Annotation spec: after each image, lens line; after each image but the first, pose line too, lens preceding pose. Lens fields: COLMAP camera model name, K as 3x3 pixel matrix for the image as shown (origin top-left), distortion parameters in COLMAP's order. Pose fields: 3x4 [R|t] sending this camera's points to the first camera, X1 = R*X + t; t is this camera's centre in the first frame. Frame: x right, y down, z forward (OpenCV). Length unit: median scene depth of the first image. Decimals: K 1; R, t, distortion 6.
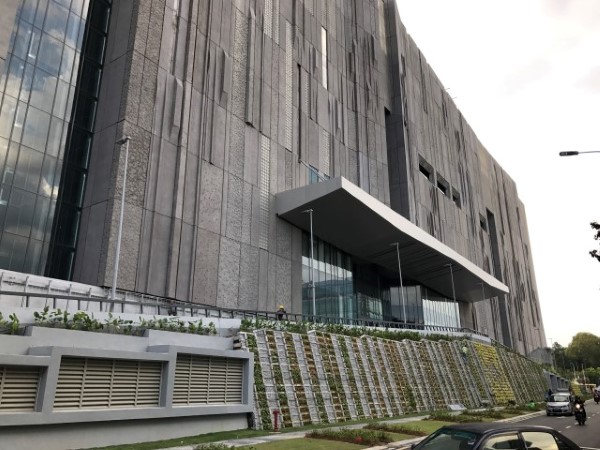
lens RADIAL K [[512.2, 0, 299.9], [0, 512.2, 221.9], [0, 0, 1]] dist [0.056523, -0.047293]
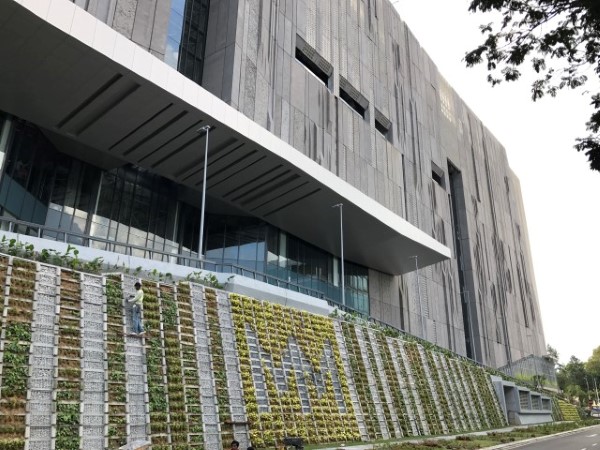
lens RADIAL K [[512.2, 0, 298.8], [0, 512.2, 225.5], [0, 0, 1]] dist [0.056523, -0.047293]
pose [[0.998897, -0.008373, -0.046207, 0.180557], [0.007030, 0.999550, -0.029154, 0.083838], [0.046431, 0.028797, 0.998506, 0.260539]]
